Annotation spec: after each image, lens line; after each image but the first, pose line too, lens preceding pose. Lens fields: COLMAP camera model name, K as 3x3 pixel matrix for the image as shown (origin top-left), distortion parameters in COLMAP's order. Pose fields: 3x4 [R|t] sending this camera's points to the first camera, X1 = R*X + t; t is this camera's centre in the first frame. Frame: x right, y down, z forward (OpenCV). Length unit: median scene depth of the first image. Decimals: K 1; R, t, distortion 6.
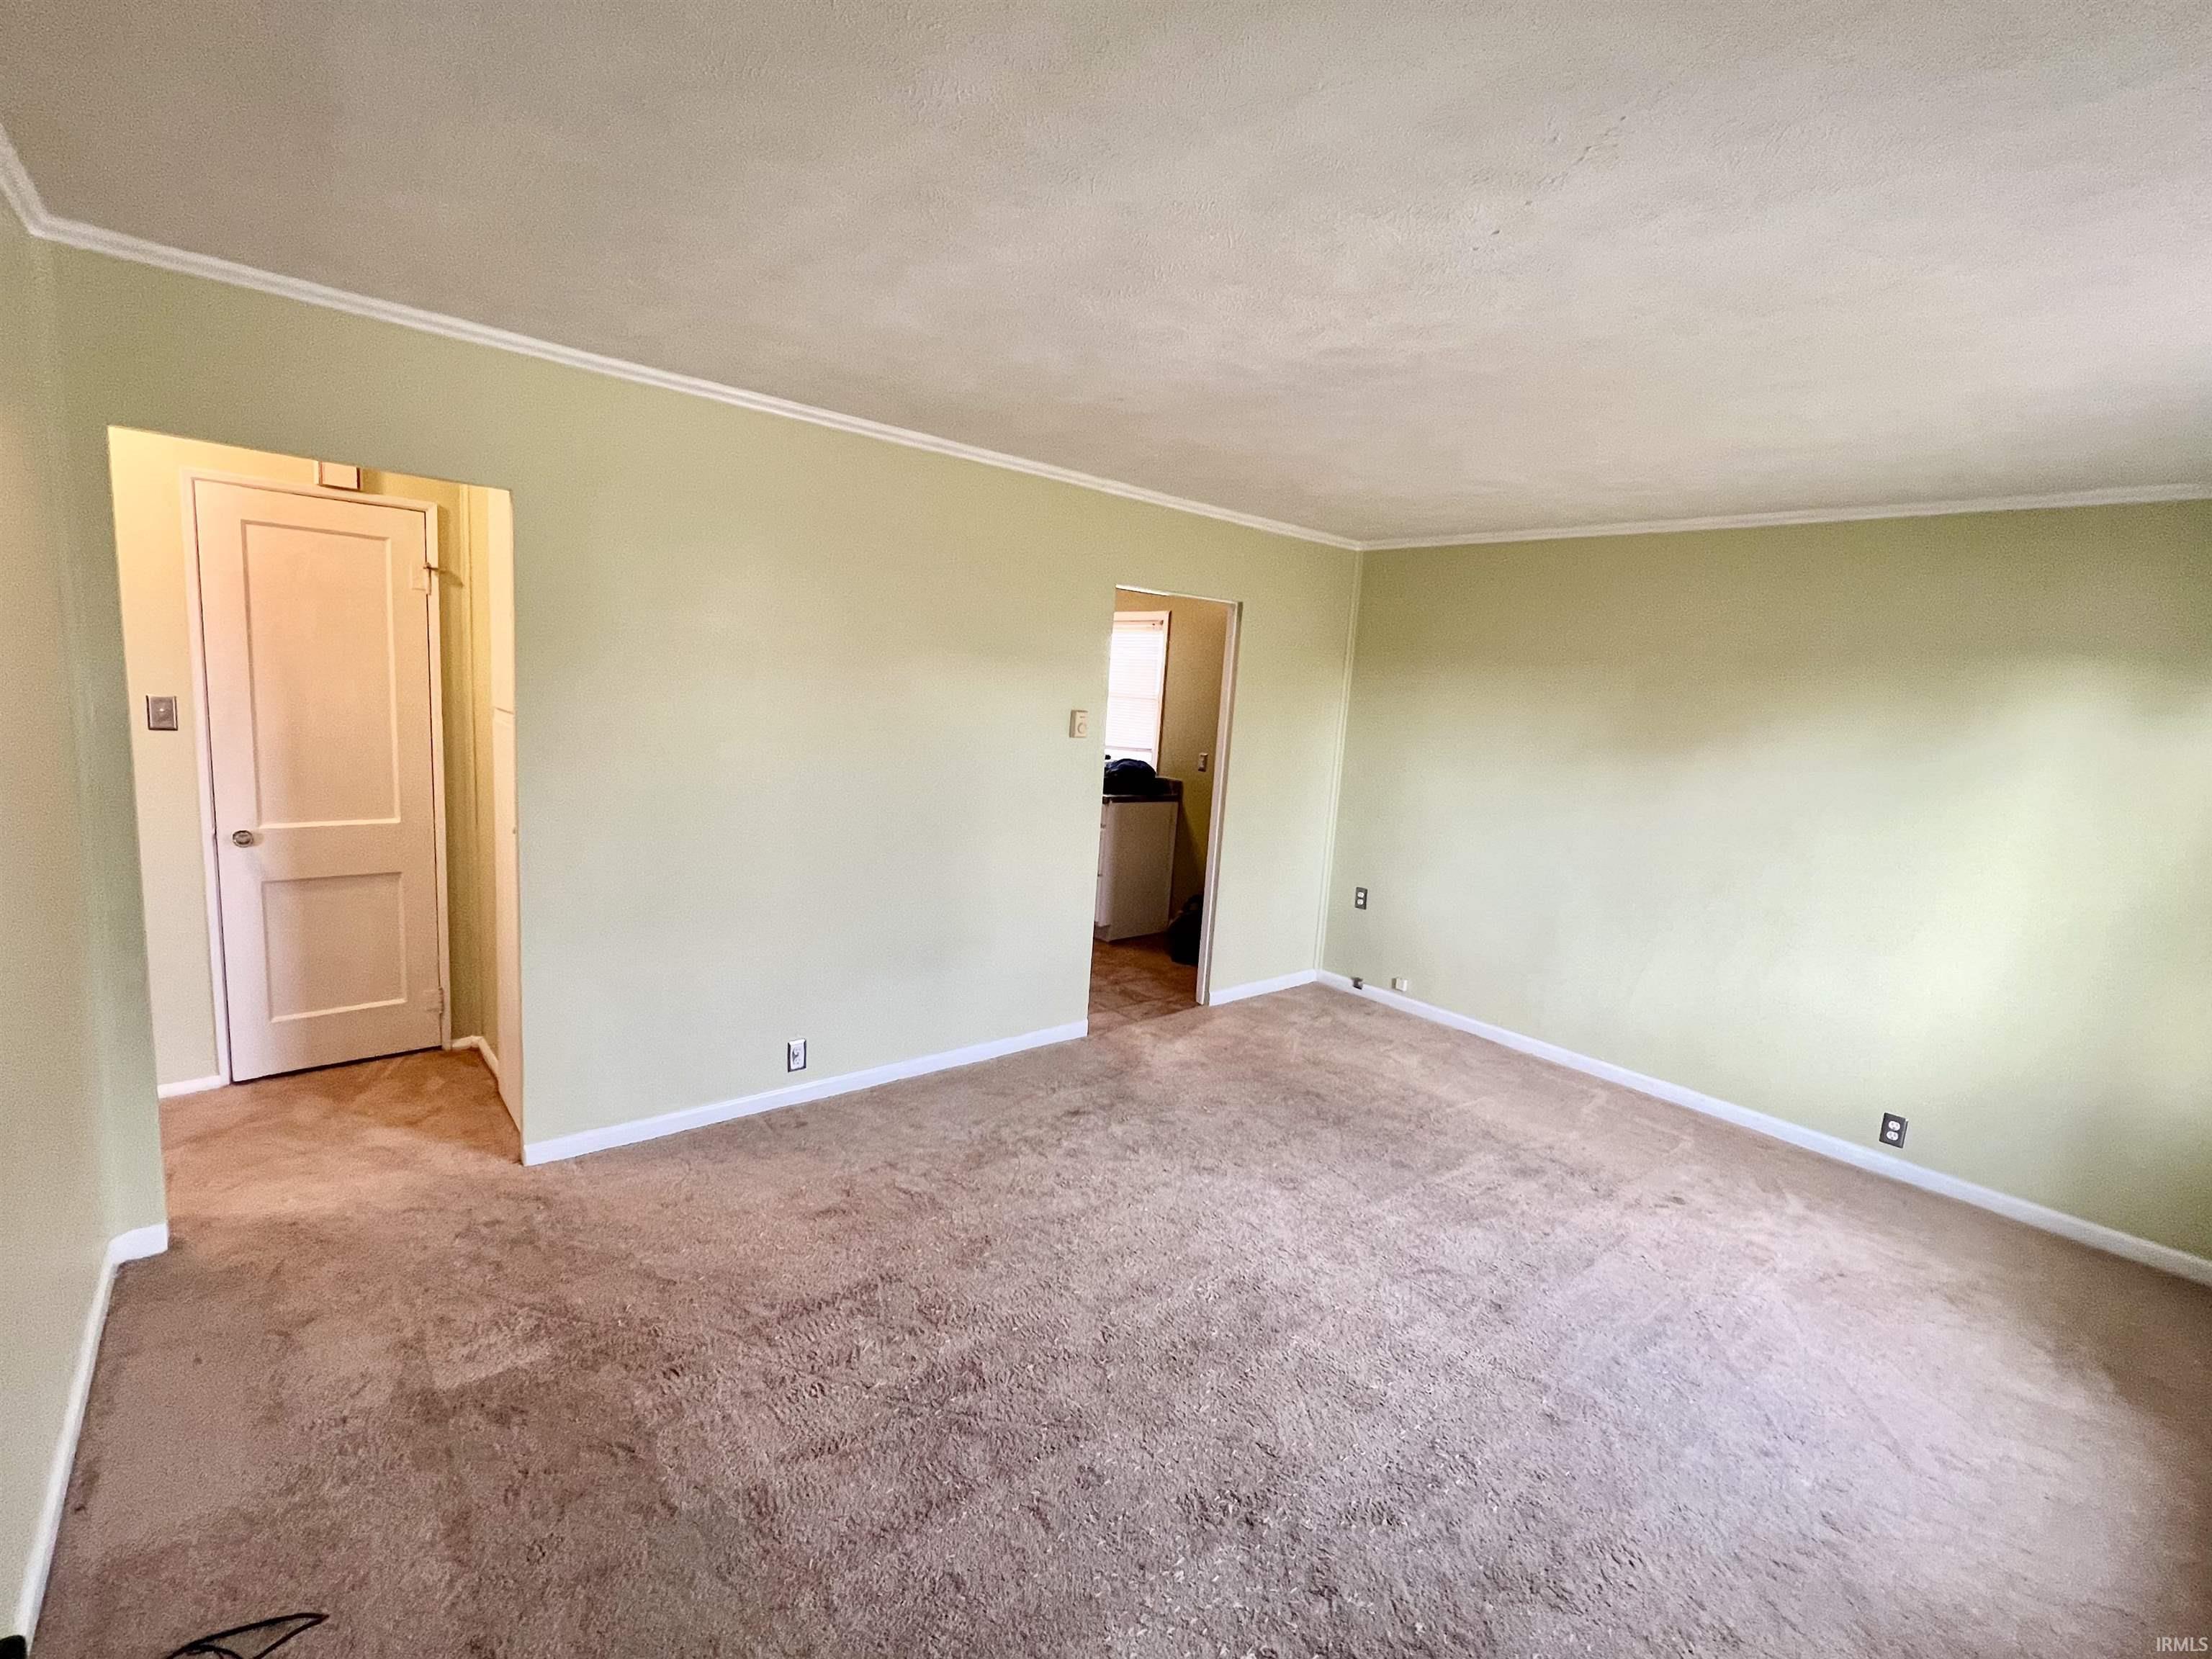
lens RADIAL K [[990.8, 0, 1106.0], [0, 990.8, 829.5], [0, 0, 1]] dist [-0.000343, -0.000063]
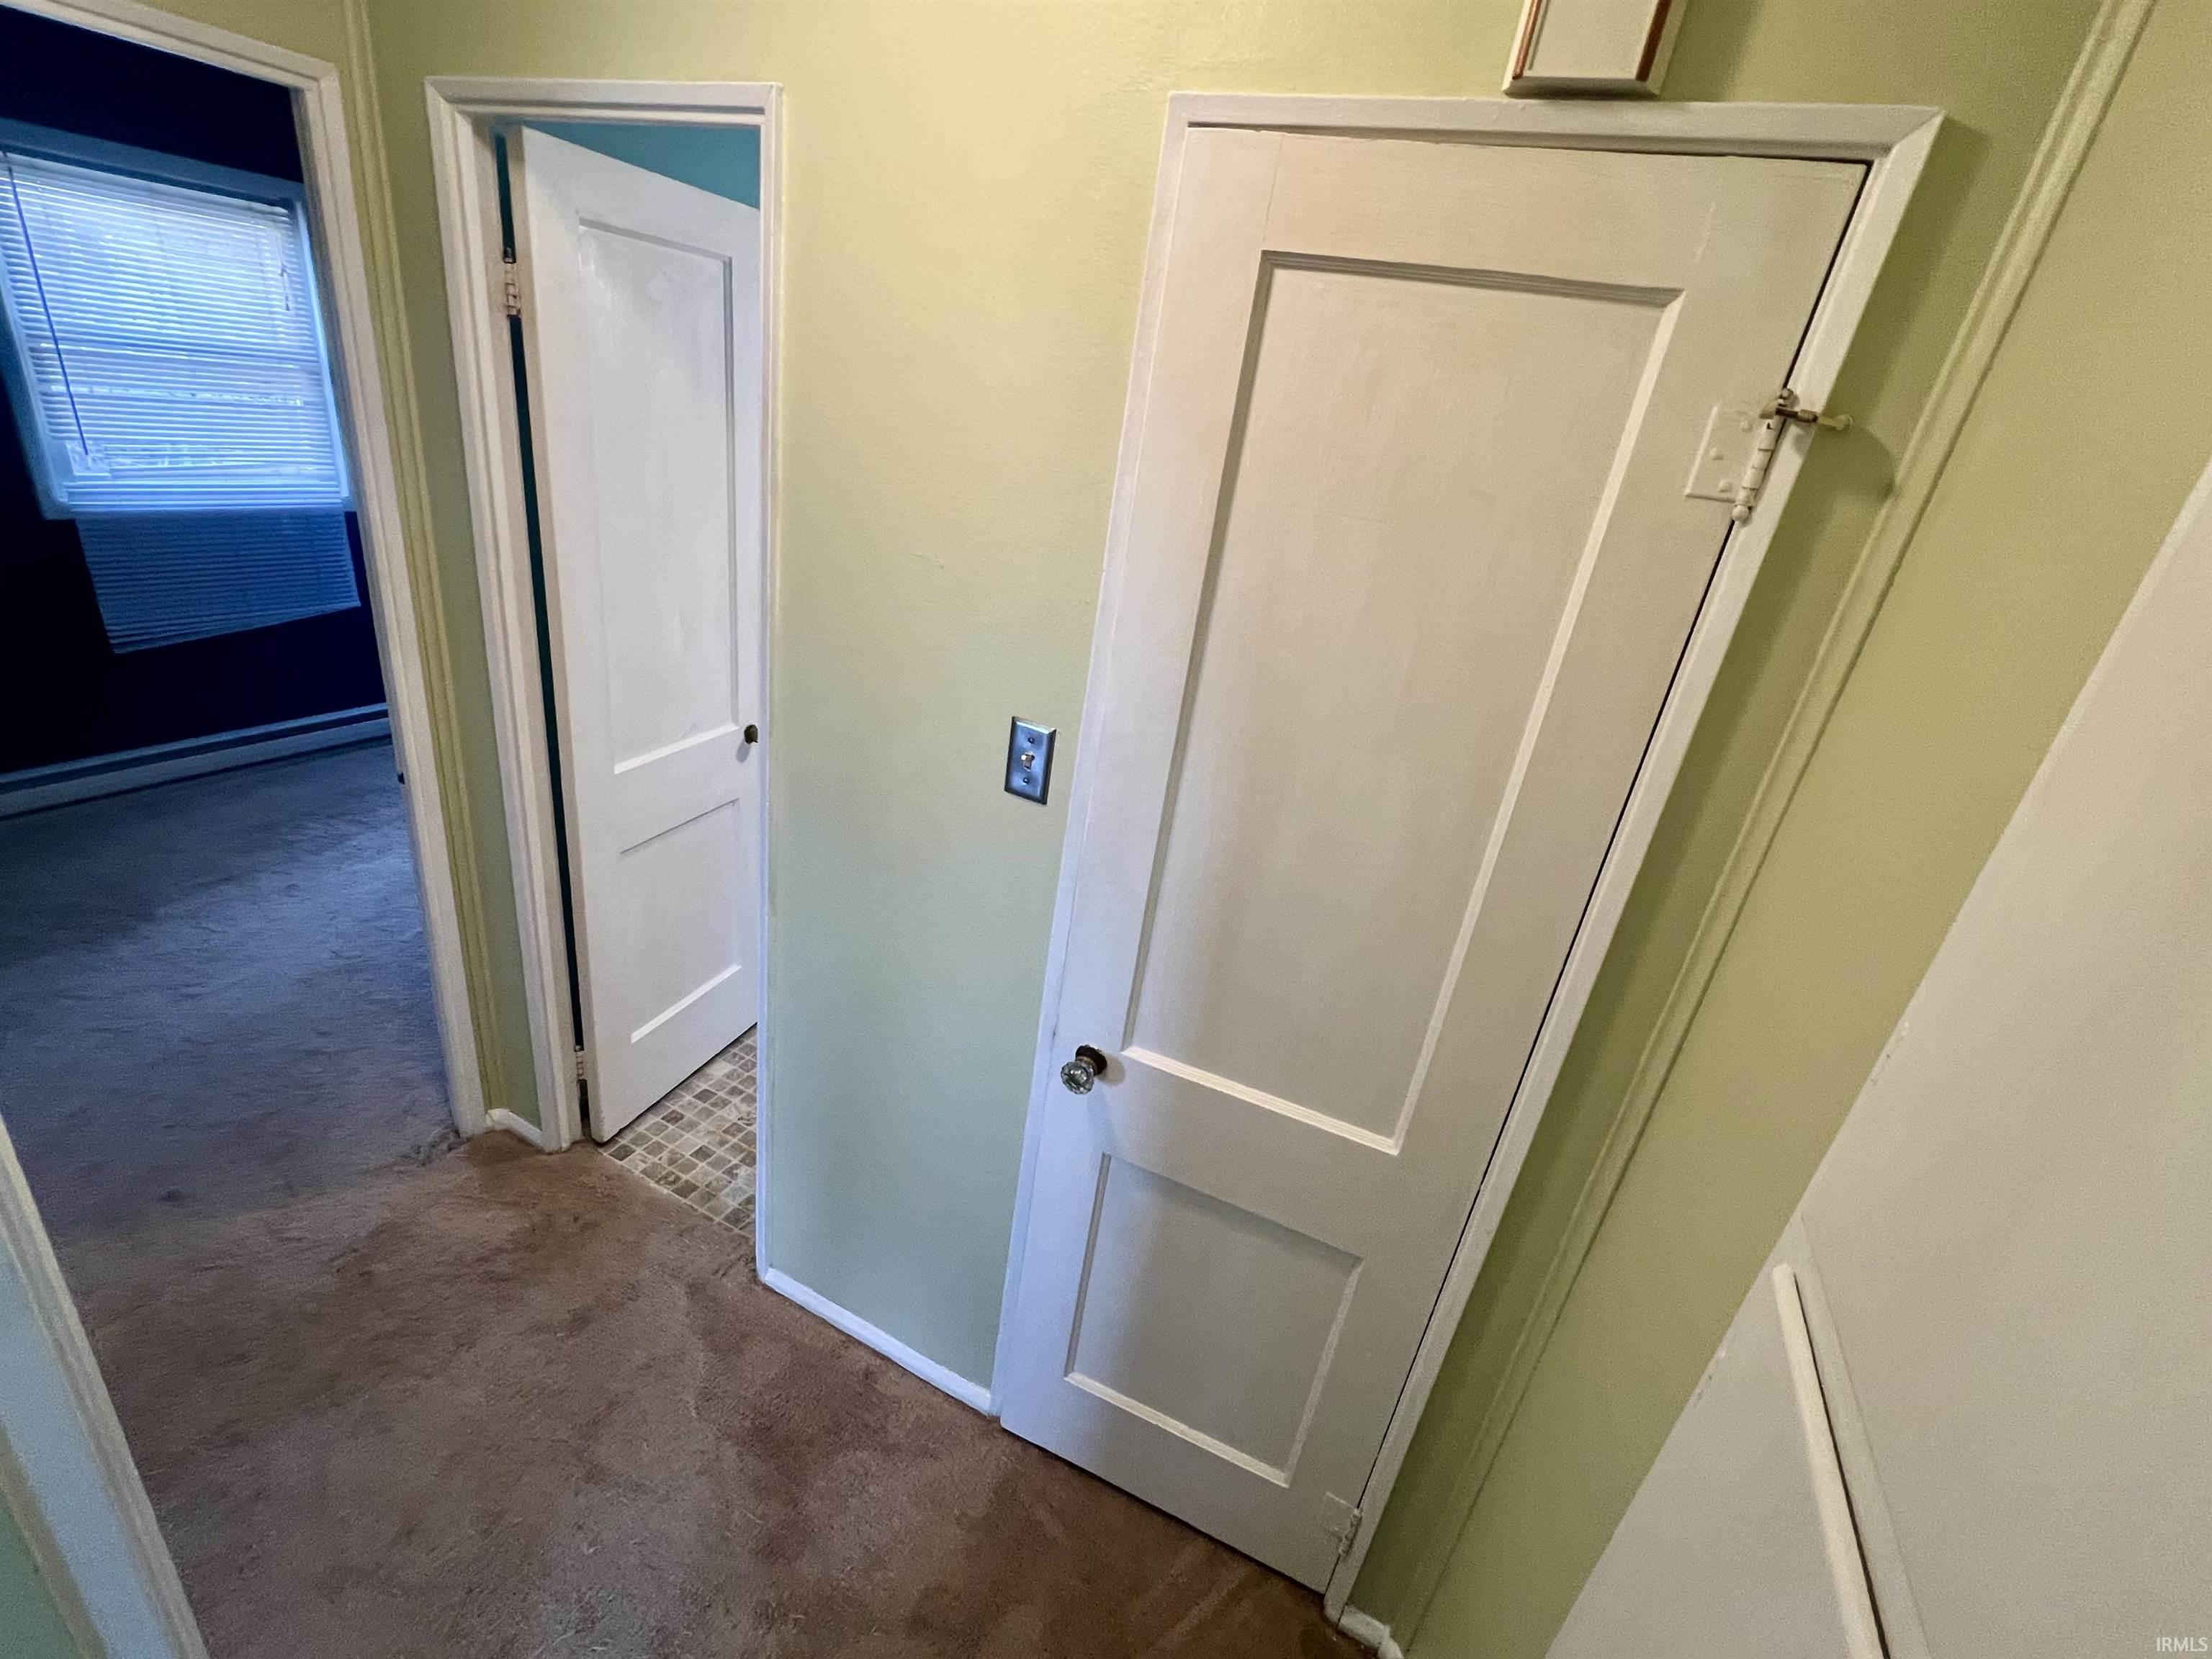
lens RADIAL K [[990.8, 0, 1106.0], [0, 990.8, 829.5], [0, 0, 1]] dist [-0.000343, -0.000063]
pose [[0.368904, 0.363374, -0.855494, -0.504341], [-0.245424, 0.925828, 0.287418, -0.200896], [0.896480, 0.103929, 0.430722, 0.764005]]
